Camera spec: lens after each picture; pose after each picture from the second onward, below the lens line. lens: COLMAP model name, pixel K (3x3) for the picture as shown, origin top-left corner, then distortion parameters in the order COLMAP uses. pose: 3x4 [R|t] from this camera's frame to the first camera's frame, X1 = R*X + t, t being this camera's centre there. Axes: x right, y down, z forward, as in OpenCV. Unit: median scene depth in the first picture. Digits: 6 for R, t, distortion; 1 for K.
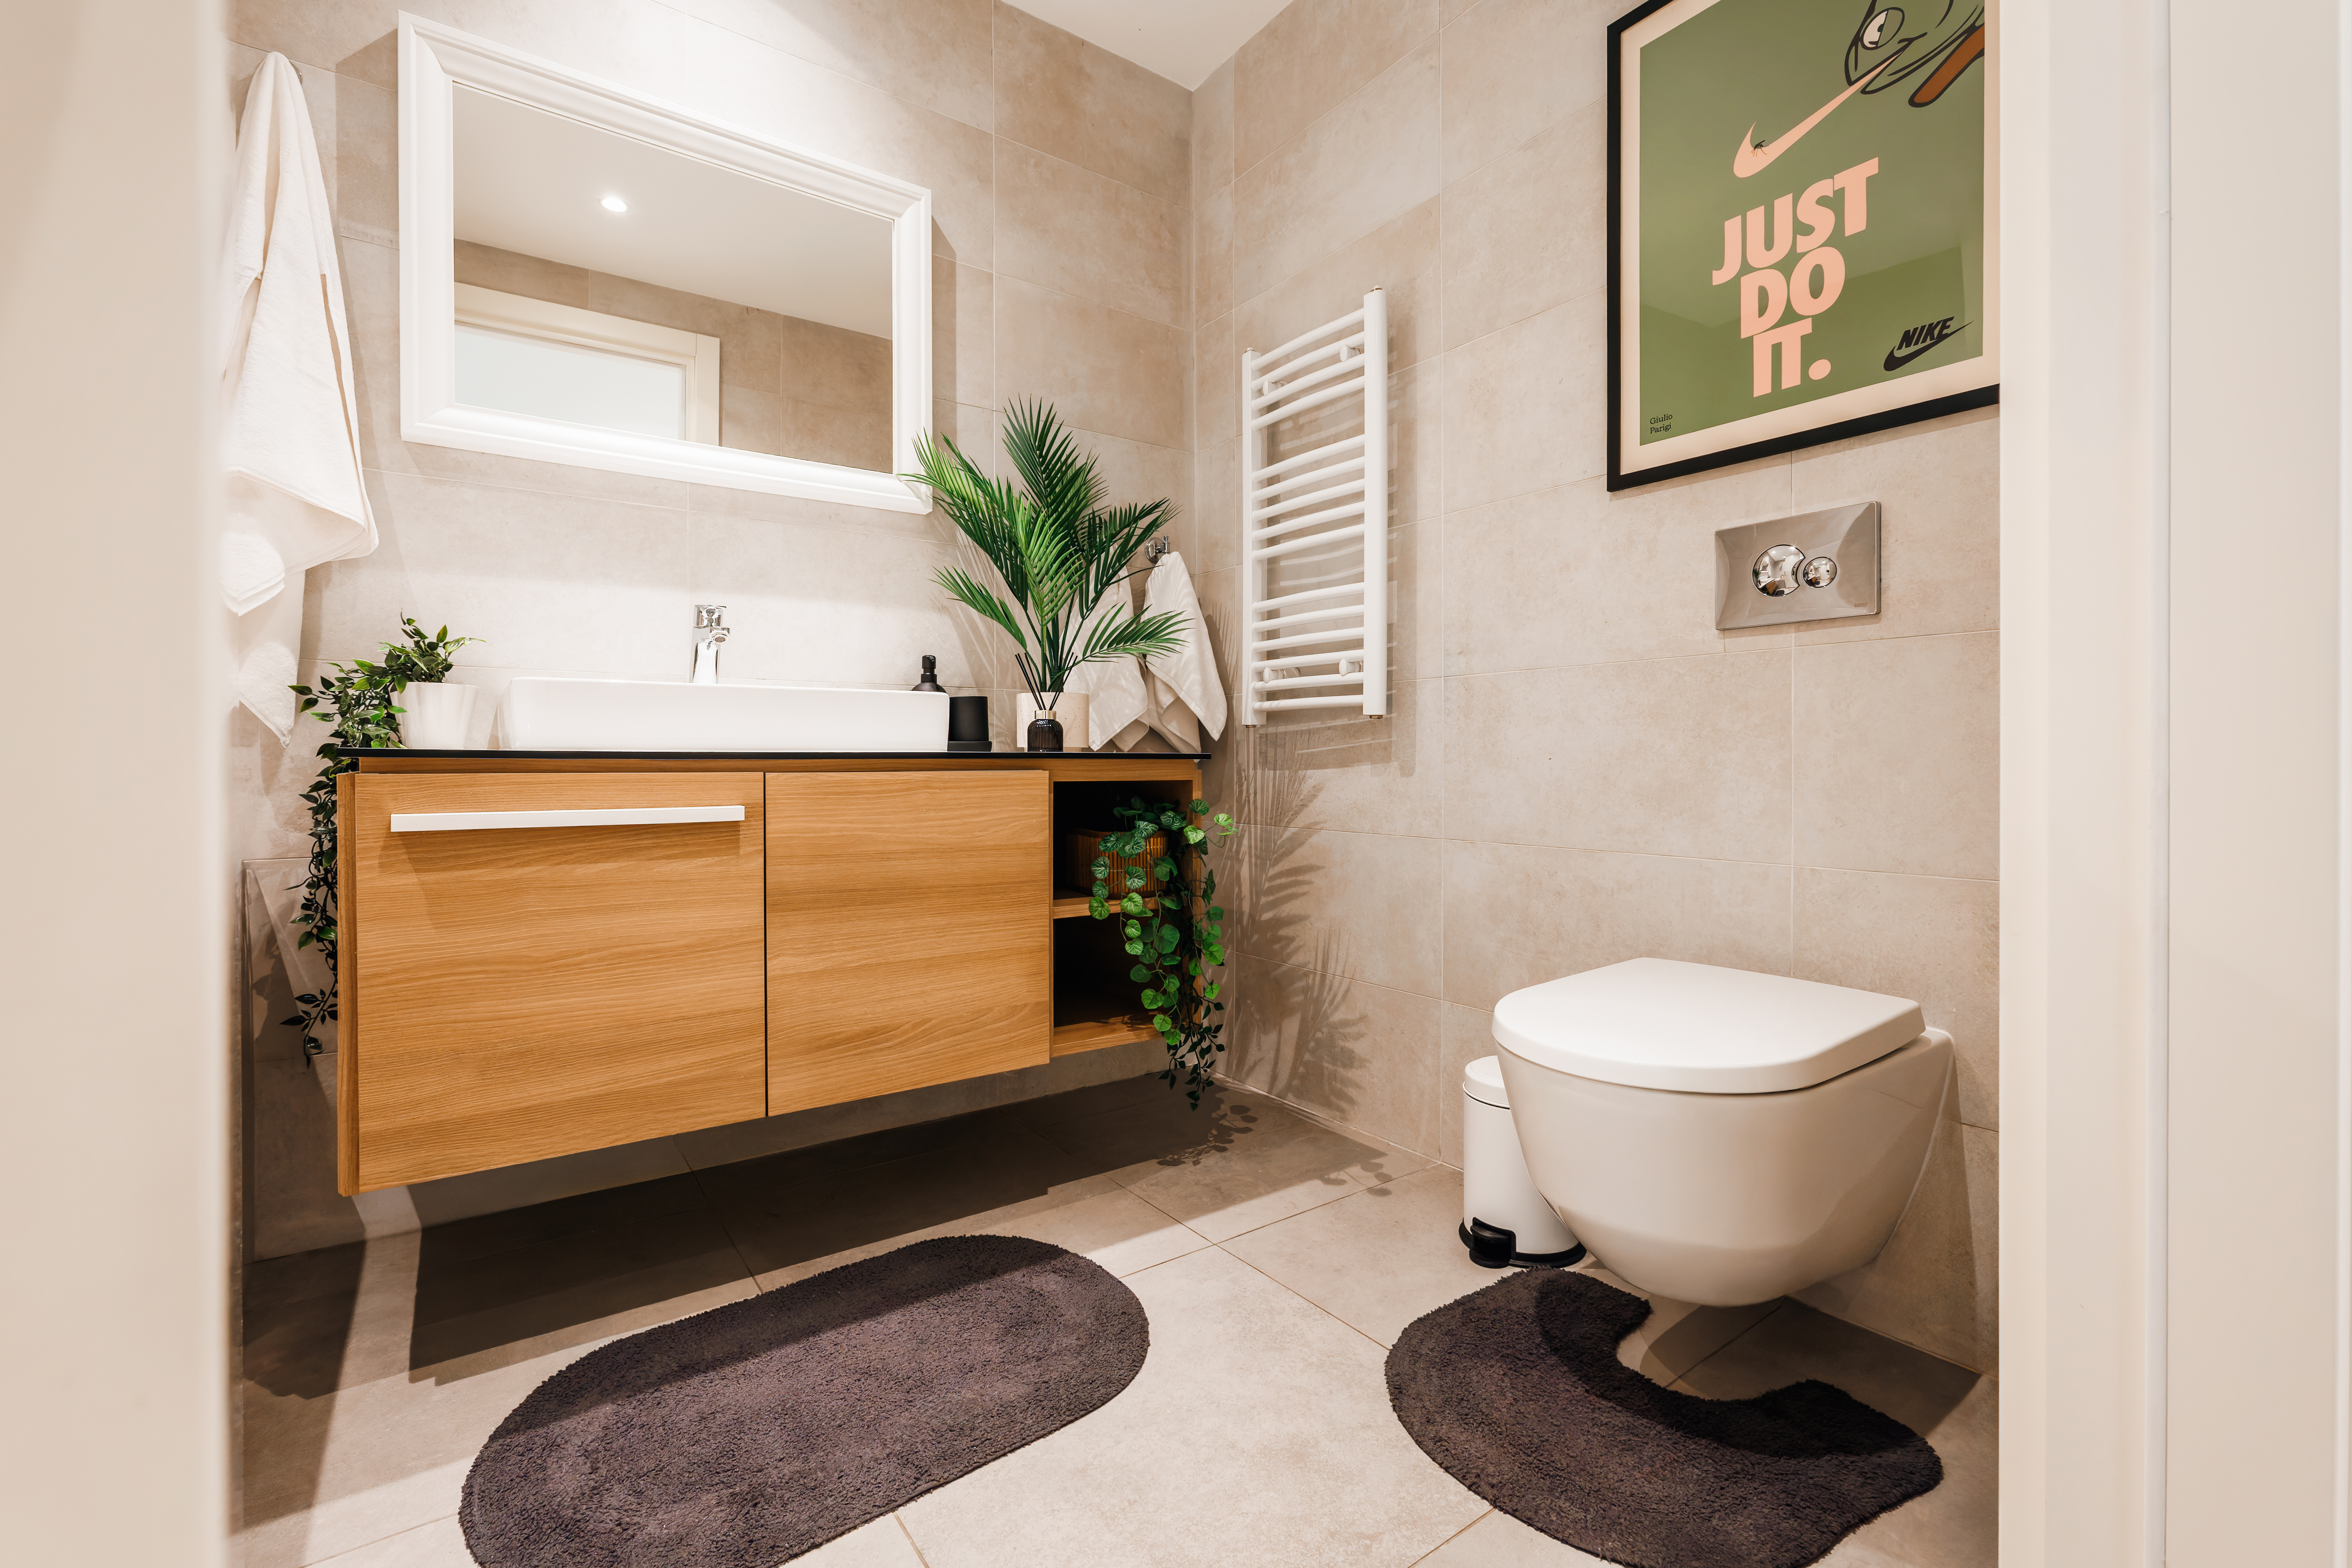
lens RADIAL K [[1029.5, 0, 1188.1], [0, 1029.5, 763.0], [0, 0, 1]] dist [-0.018008, 0.018309]
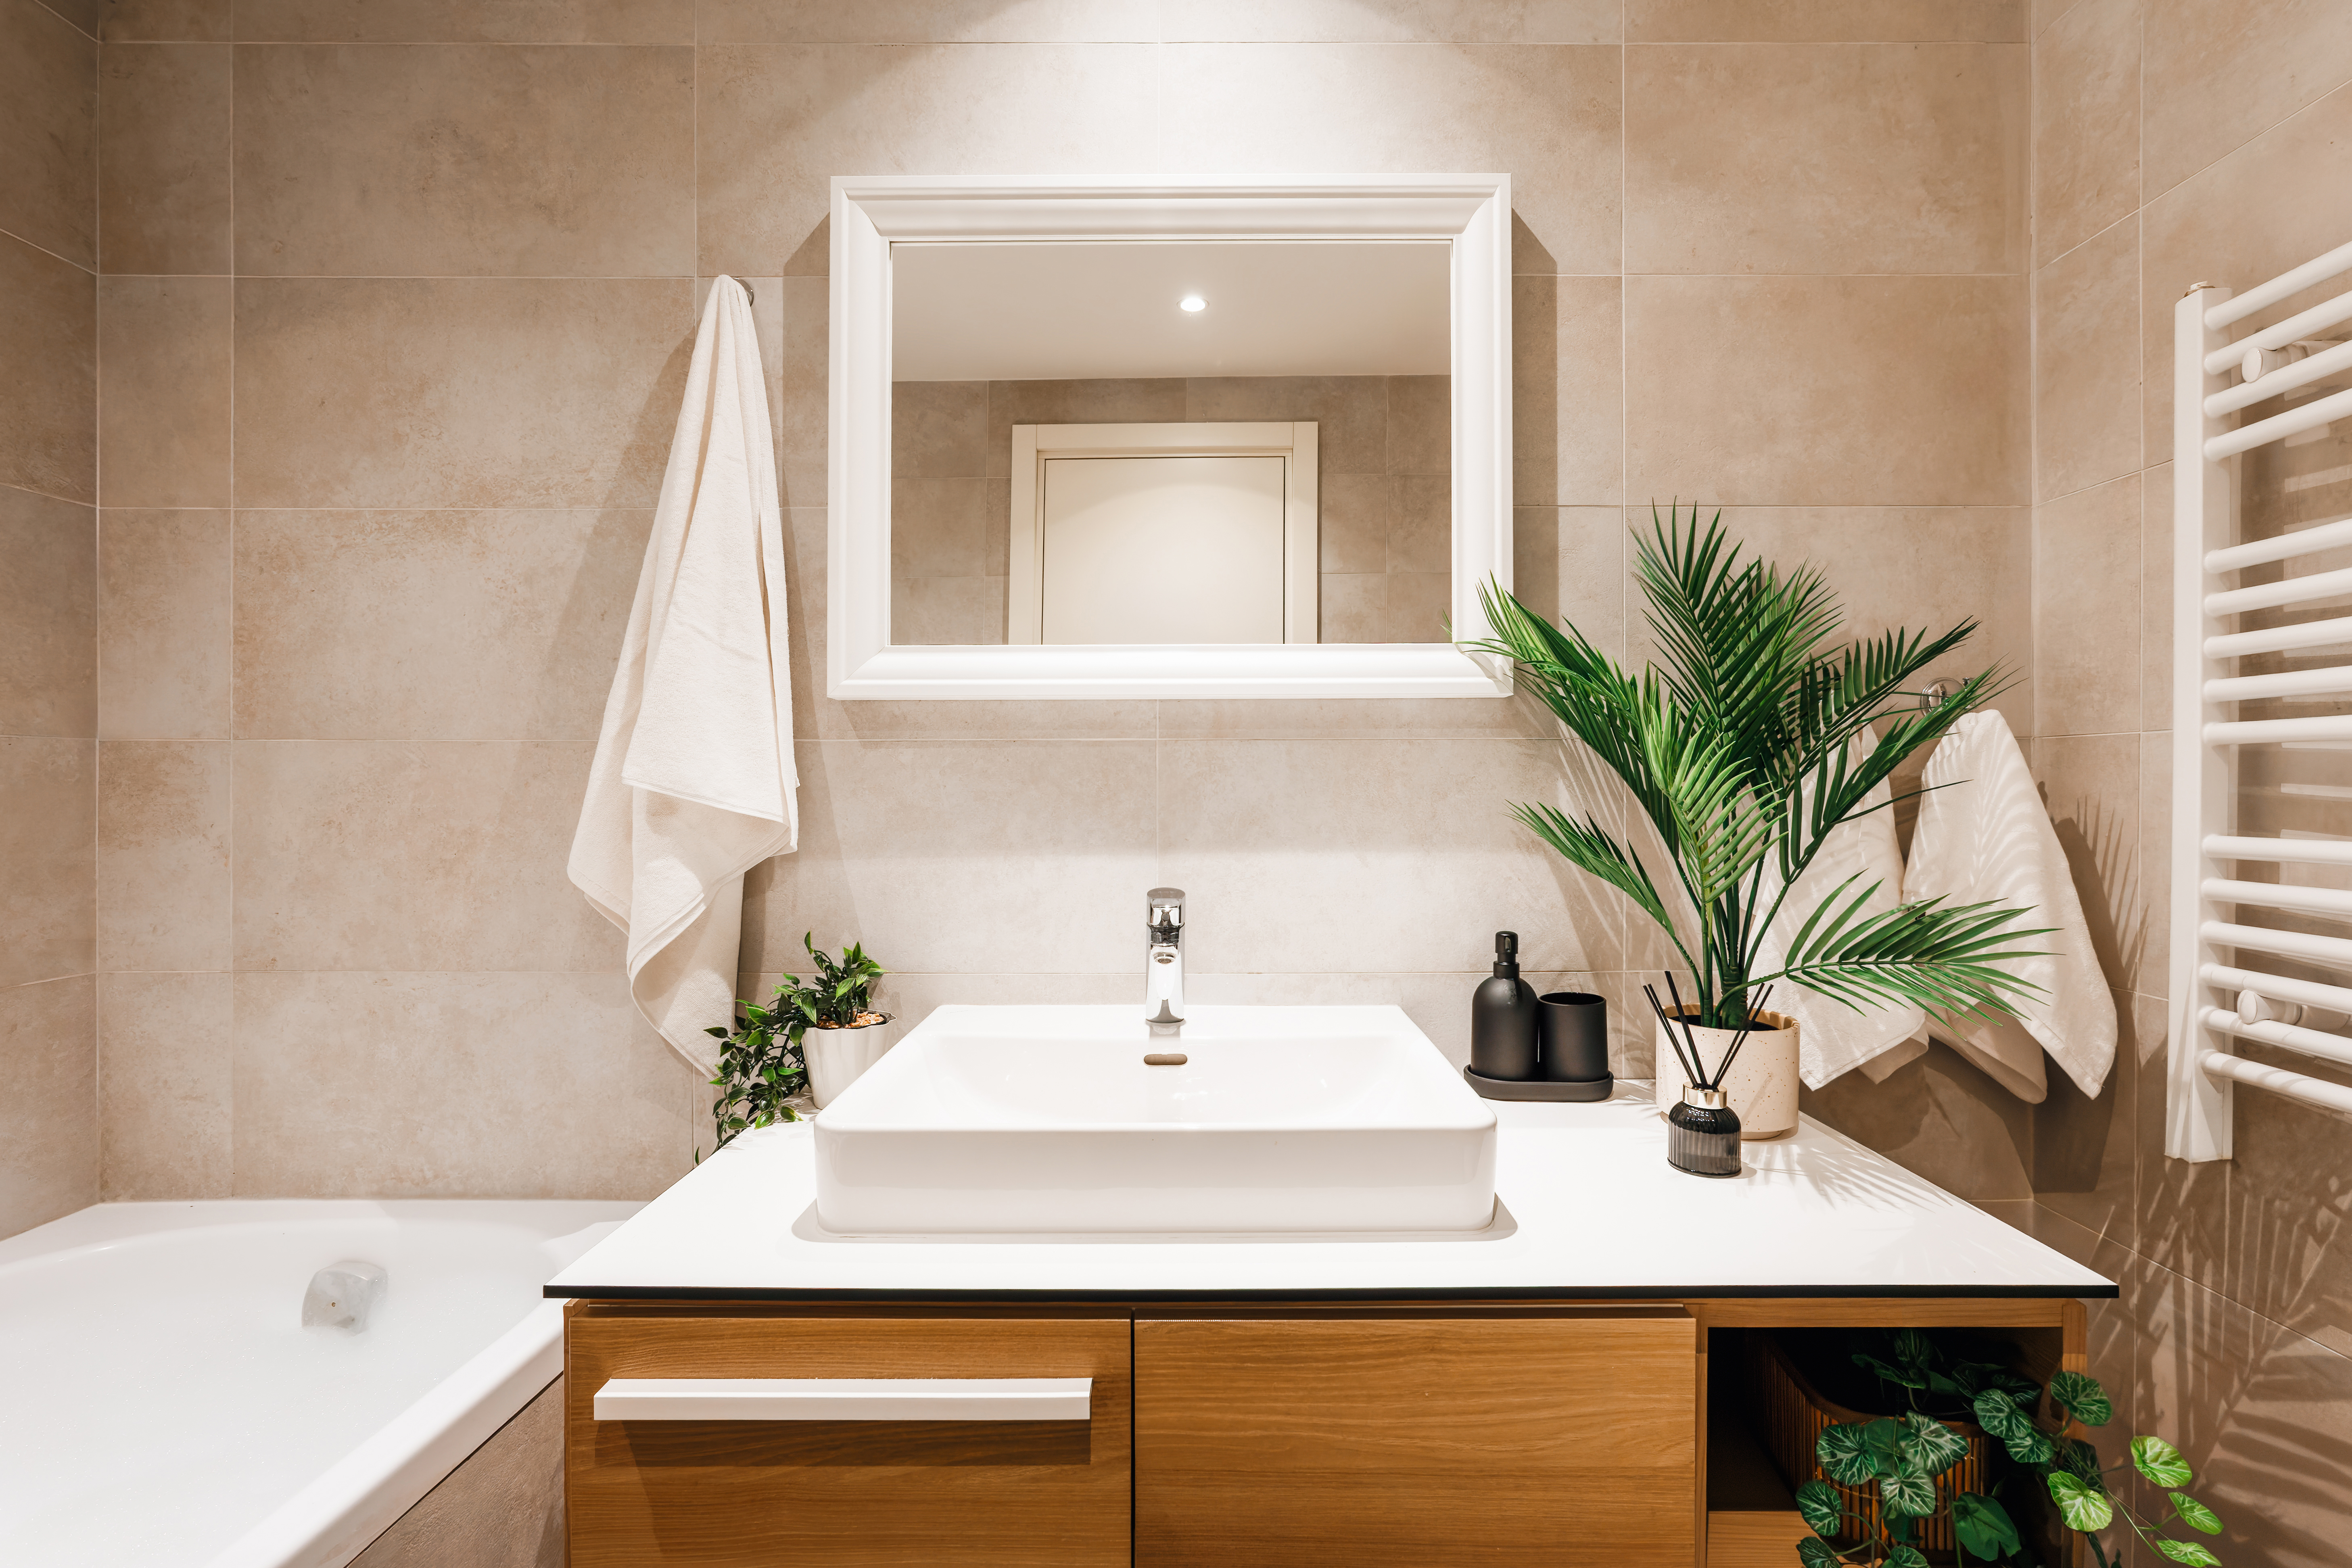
lens RADIAL K [[1077.1, 0, 1186.7], [0, 1077.1, 805.3], [0, 0, 1]] dist [-0.014809, 0.007243]
pose [[0.812580, 0.006109, -0.582818, -0.030277], [0.001413, 0.999921, 0.012450, -0.183391], [0.582849, -0.010940, 0.812507, 0.352984]]
